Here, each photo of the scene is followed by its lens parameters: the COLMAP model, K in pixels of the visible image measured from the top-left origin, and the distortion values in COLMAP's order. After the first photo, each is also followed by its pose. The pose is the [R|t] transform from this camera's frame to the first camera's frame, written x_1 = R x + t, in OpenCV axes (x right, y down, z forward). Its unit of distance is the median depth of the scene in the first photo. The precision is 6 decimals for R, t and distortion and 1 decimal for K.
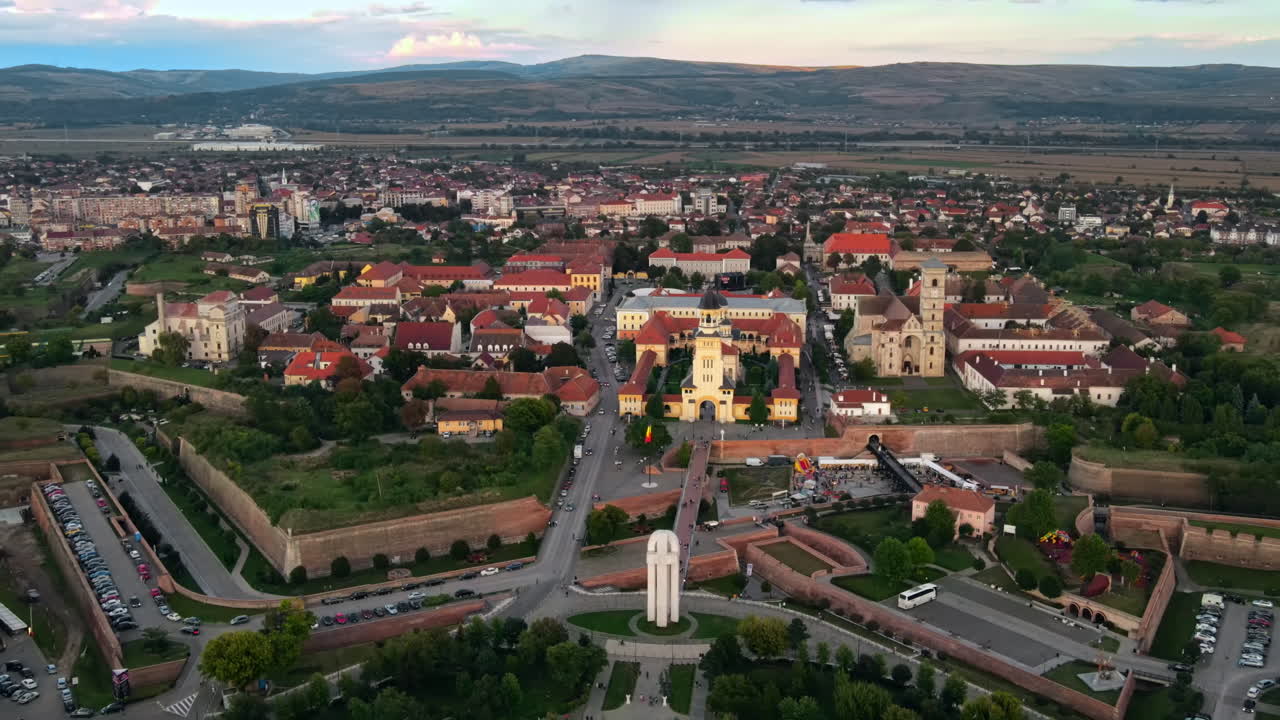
lens RADIAL K [[1257.7, 0, 640.0], [0, 1257.7, 360.0], [0, 0, 1]] dist [-0.000693, 0.034483]
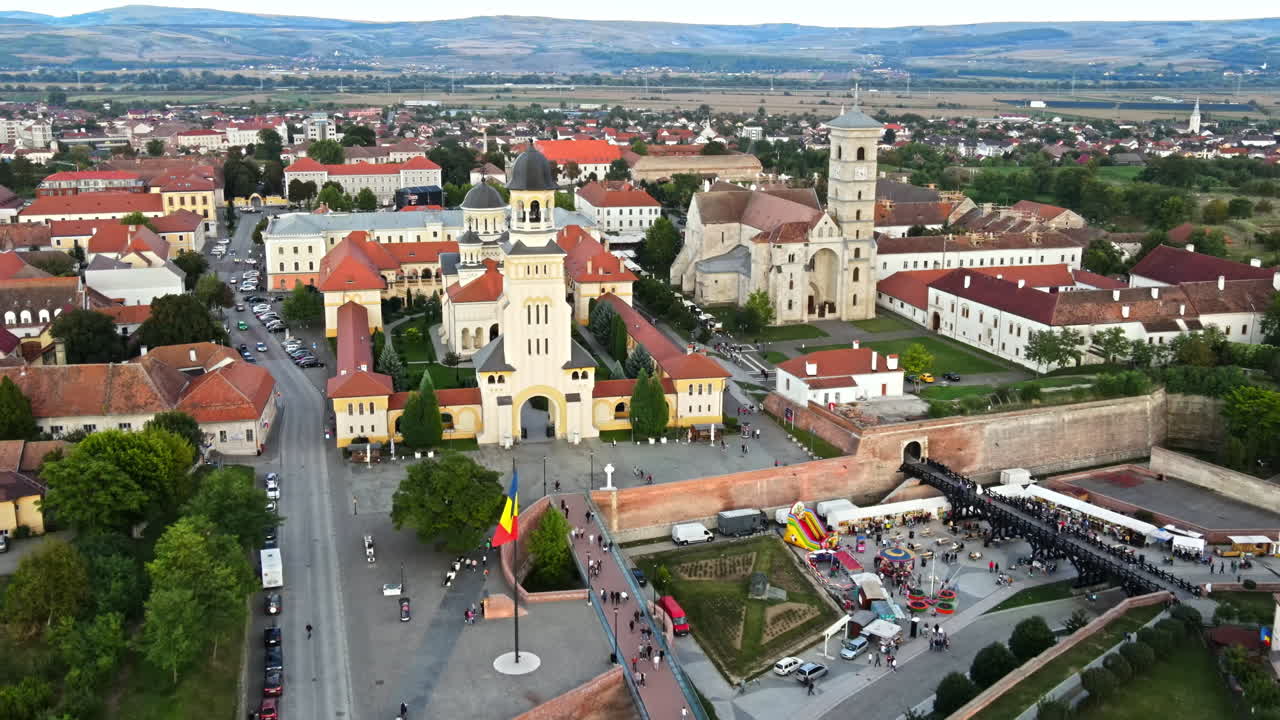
lens RADIAL K [[1257.7, 0, 640.0], [0, 1257.7, 360.0], [0, 0, 1]] dist [-0.000693, 0.034483]
pose [[0.945895, -0.072320, 0.316309, -0.046380], [0.063913, 0.997274, 0.036885, 0.004275], [-0.318115, -0.014673, 0.947939, 0.483124]]
